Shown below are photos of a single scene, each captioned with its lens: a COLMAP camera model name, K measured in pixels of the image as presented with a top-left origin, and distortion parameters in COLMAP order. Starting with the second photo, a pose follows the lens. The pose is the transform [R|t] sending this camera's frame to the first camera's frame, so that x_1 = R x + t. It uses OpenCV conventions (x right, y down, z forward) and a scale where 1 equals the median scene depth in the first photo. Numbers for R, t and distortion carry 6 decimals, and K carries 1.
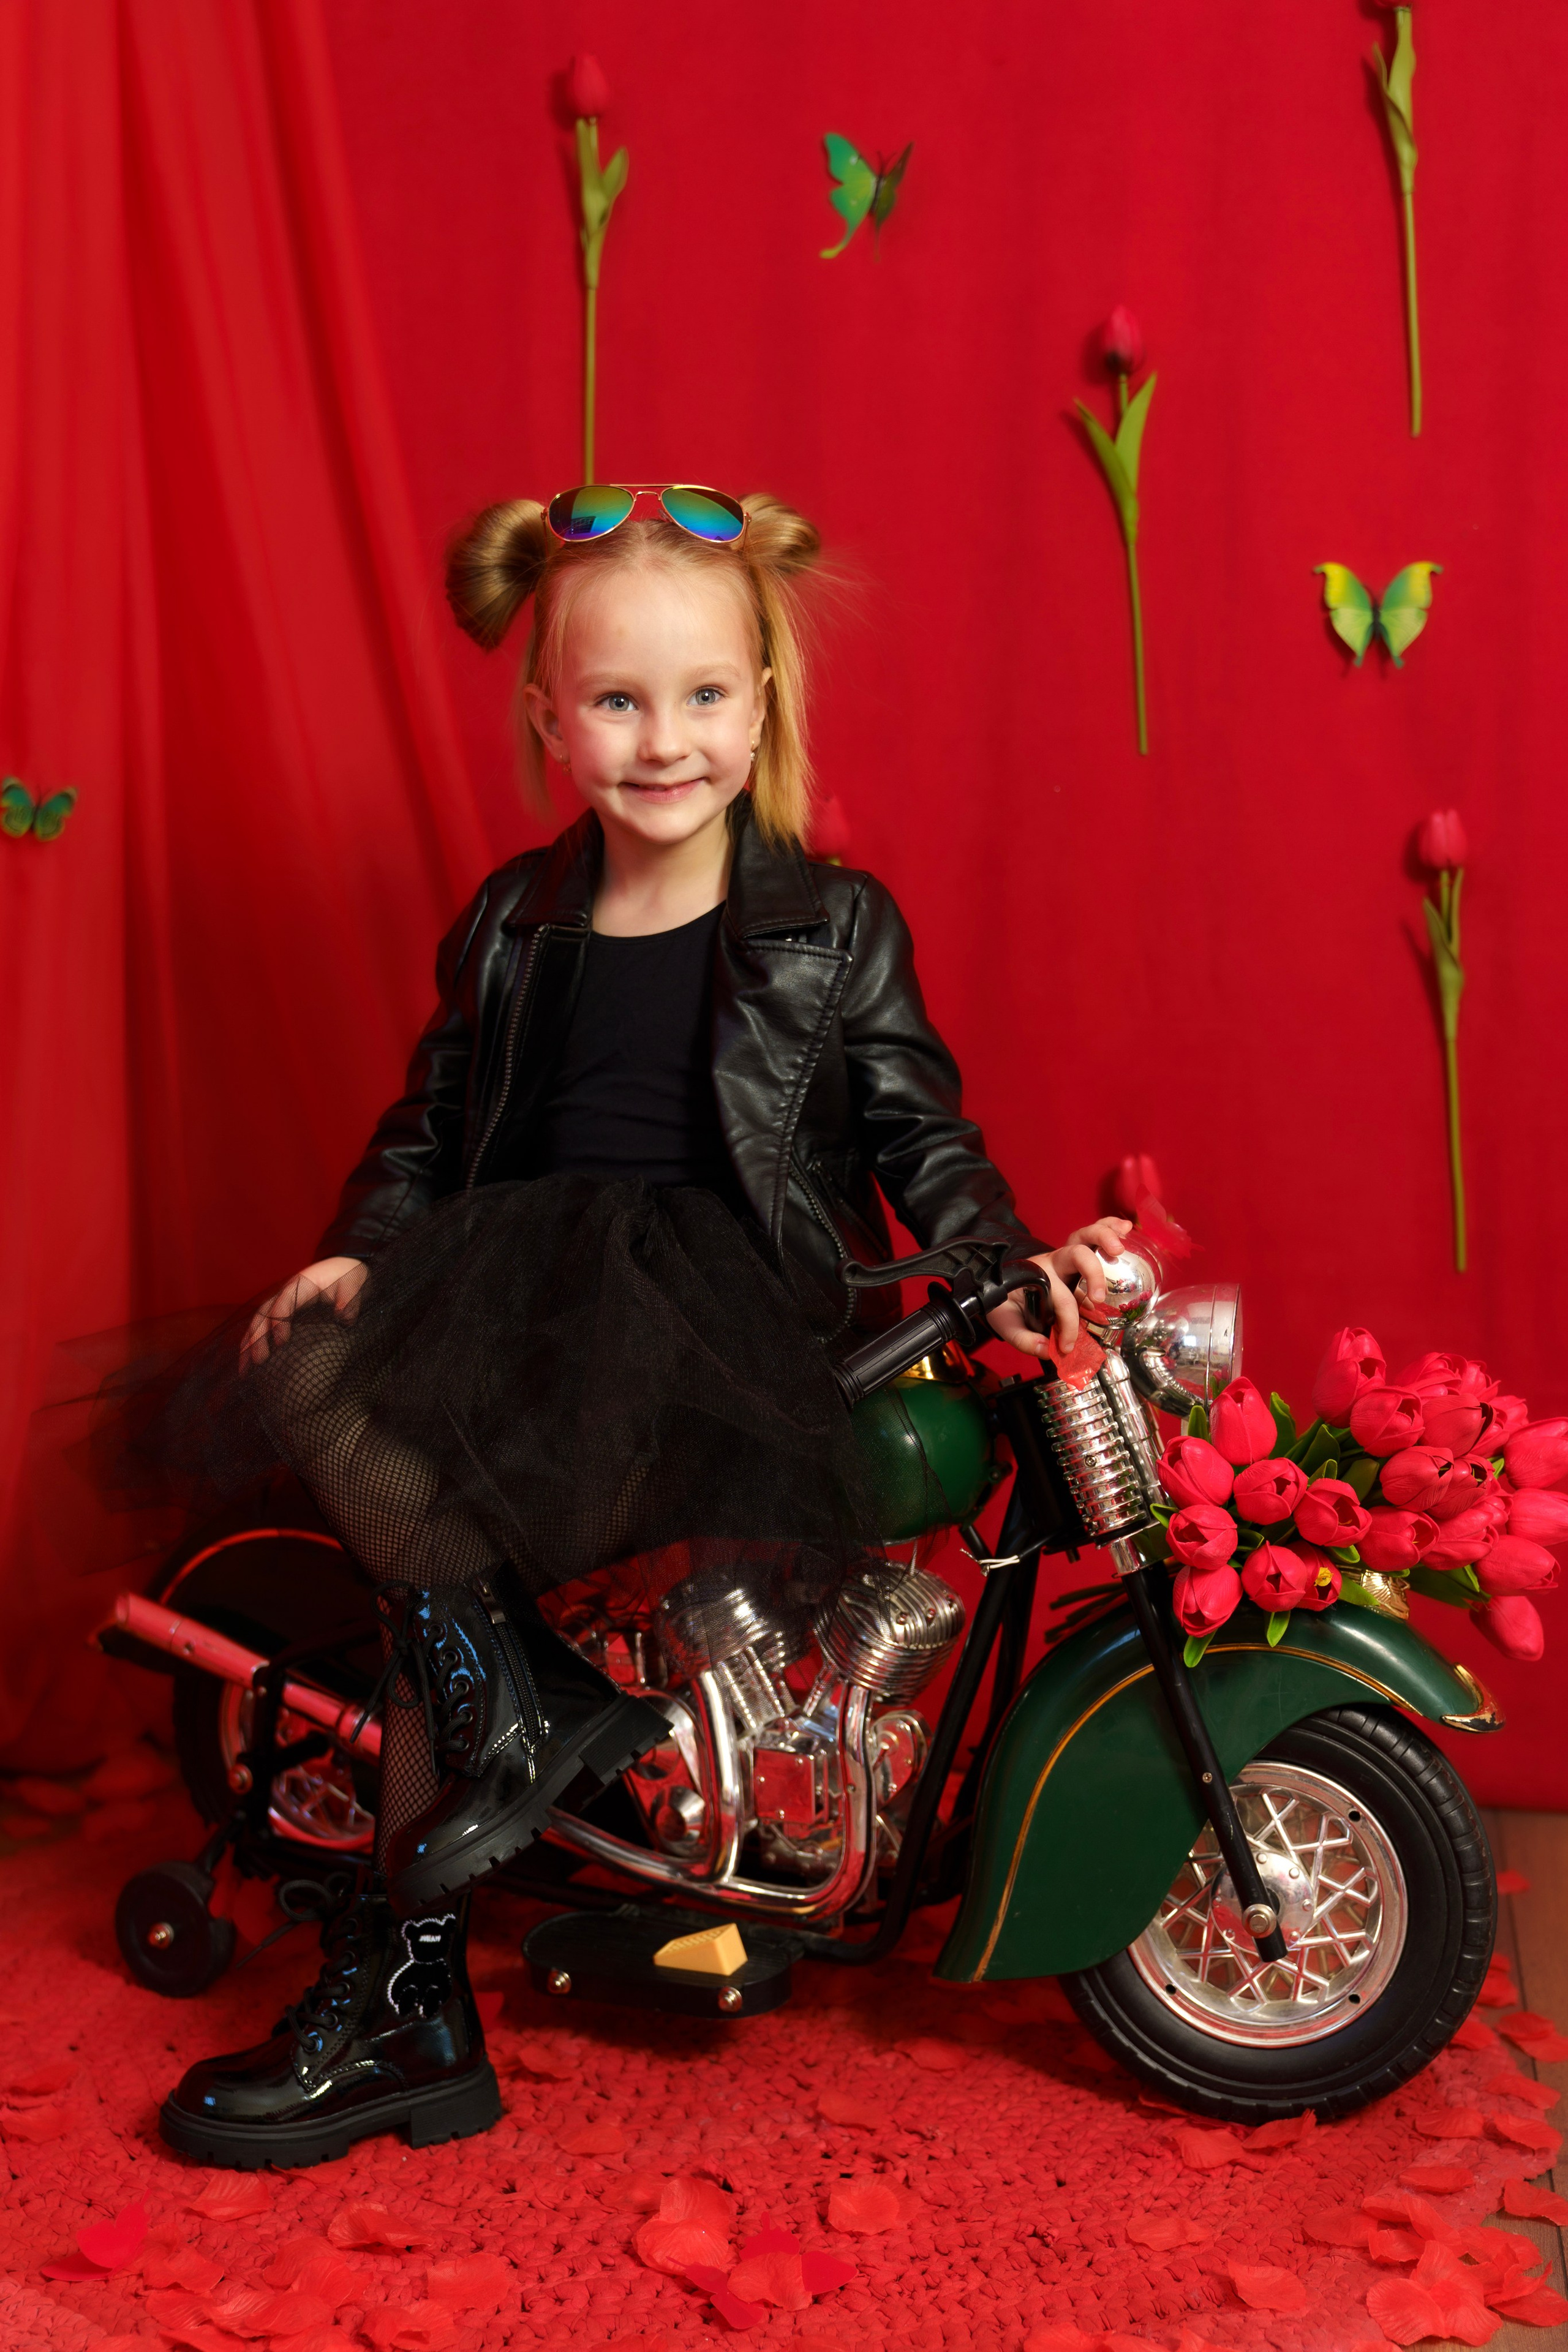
lens RADIAL K [[2974.9, 0, 789.7], [0, 2974.9, 1159.7], [0, 0, 1]] dist [0.071816, 0.000000]
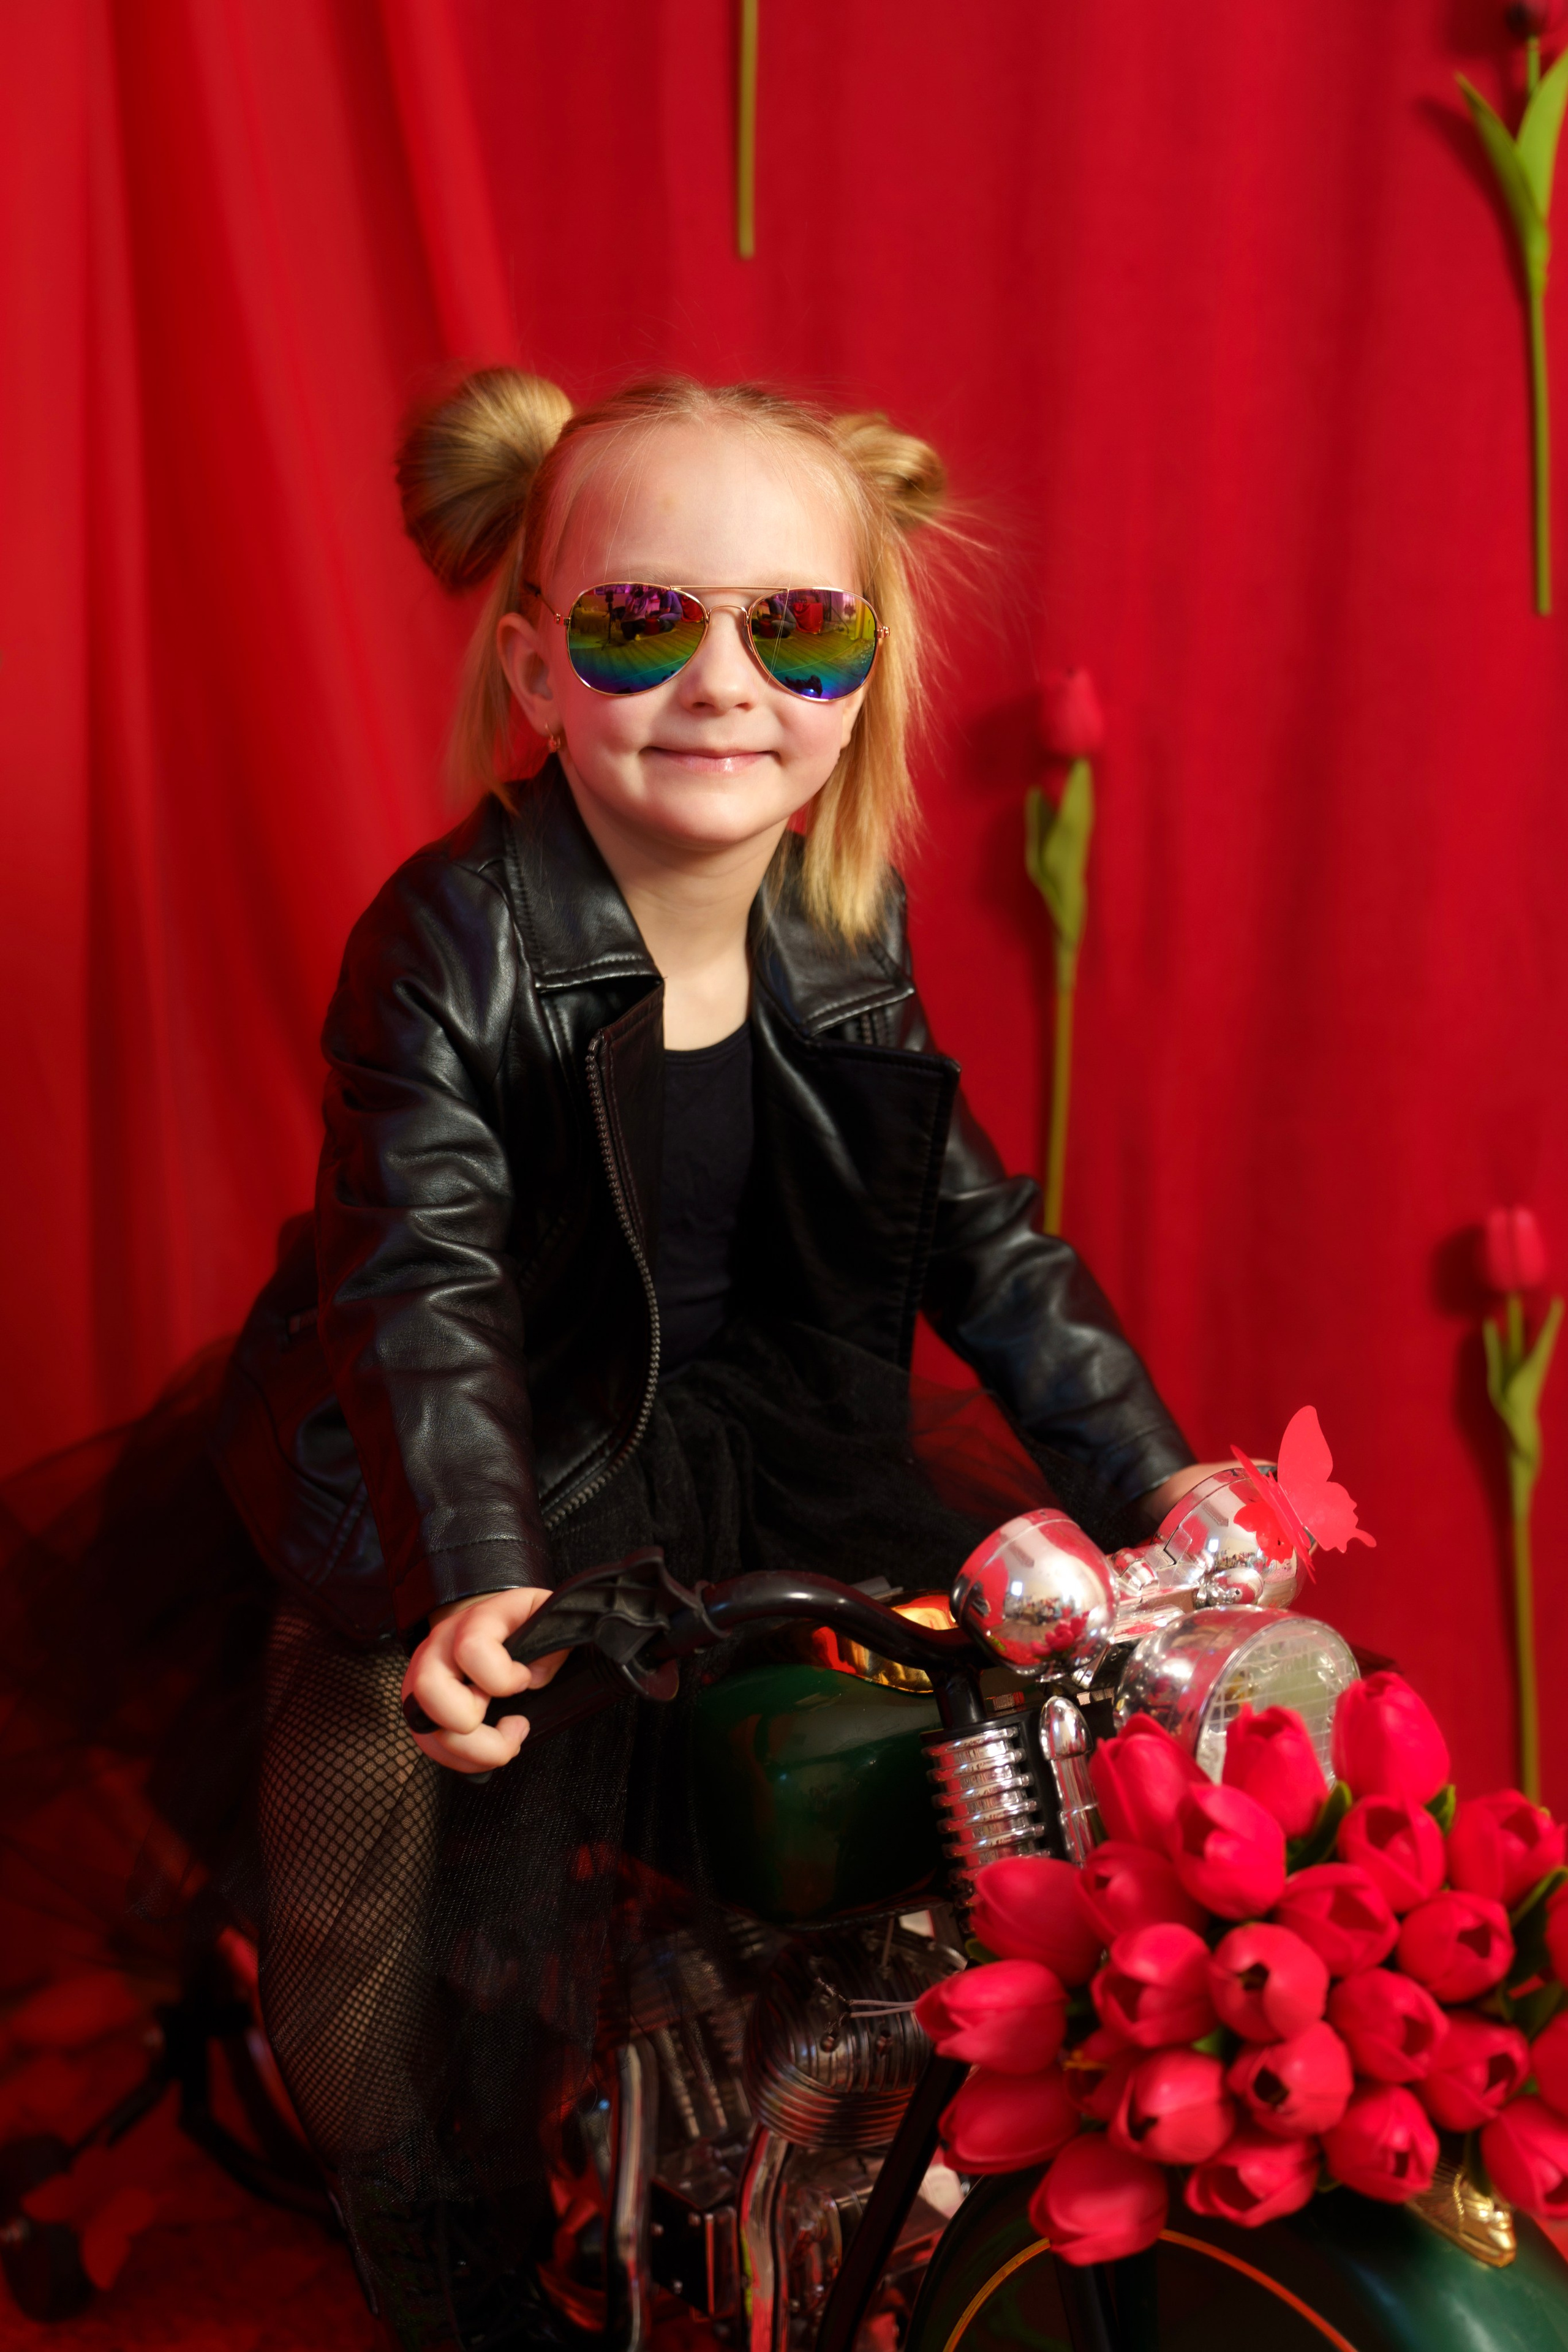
lens RADIAL K [[3452.6, 0, 826.4], [0, 3452.6, 1140.0], [0, 0, 1]] dist [0.104429, 0.000000]
pose [[0.994041, 0.028623, -0.105186, 0.045353], [-0.021487, 0.997429, 0.068361, -0.070054], [0.106872, -0.065693, 0.992100, 0.203114]]
